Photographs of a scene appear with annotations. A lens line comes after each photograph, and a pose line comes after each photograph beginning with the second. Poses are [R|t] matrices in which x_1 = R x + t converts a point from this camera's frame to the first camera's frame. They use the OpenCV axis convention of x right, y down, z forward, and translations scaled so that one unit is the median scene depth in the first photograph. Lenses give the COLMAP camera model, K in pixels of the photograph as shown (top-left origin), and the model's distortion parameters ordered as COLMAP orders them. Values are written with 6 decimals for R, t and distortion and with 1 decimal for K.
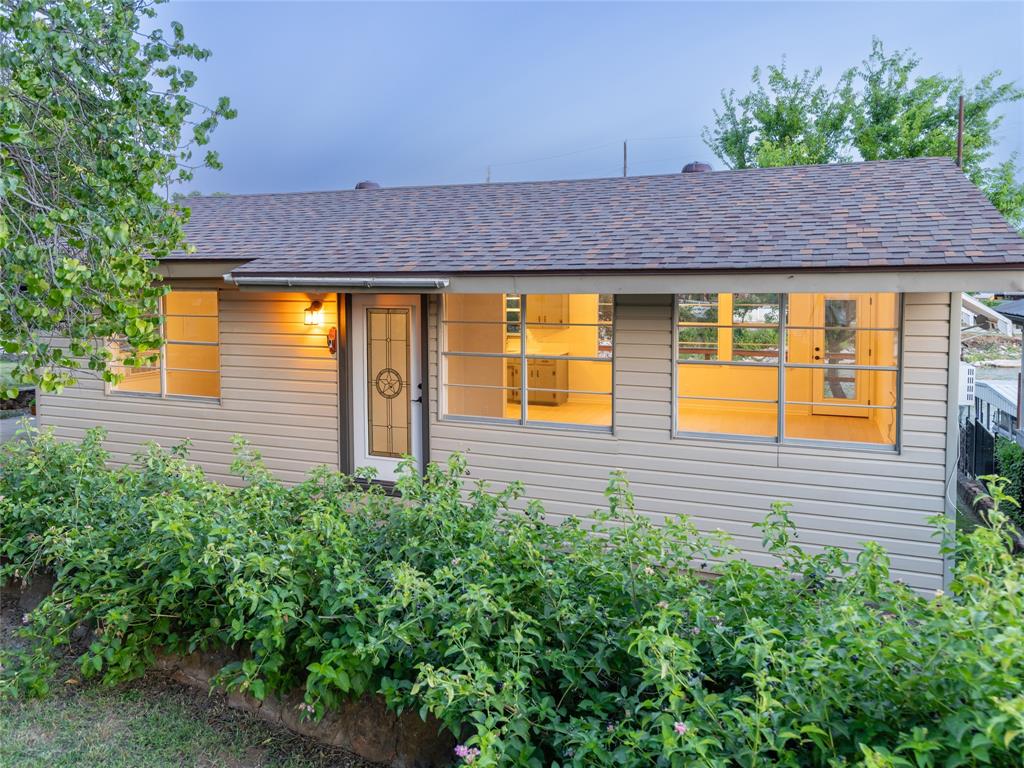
lens RADIAL K [[1053.7, 0, 512.5], [0, 1053.7, 381.2], [0, 0, 1]] dist [-0.024980, 0.000000]
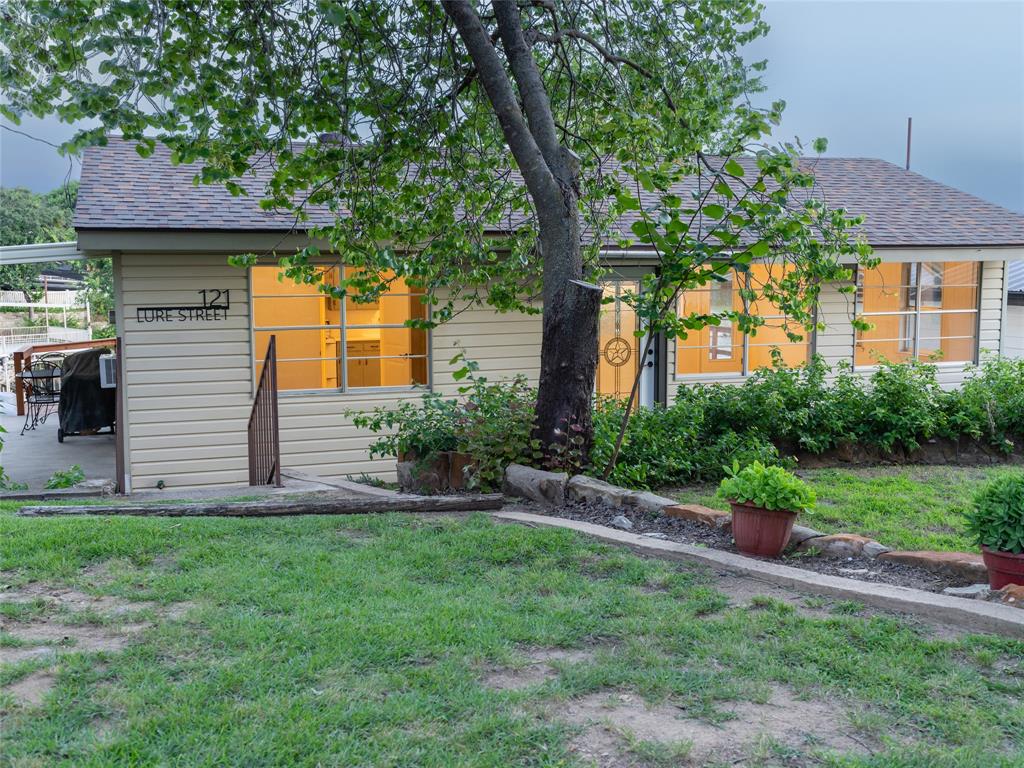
lens RADIAL K [[1010.2, 0, 512.2], [0, 1010.2, 385.2], [0, 0, 1]] dist [-0.002934, 0.000000]
pose [[0.646816, -0.103094, 0.755646, -0.940299], [0.065994, 0.994671, 0.079215, -0.051015], [-0.759785, -0.001370, 0.650173, 0.436577]]
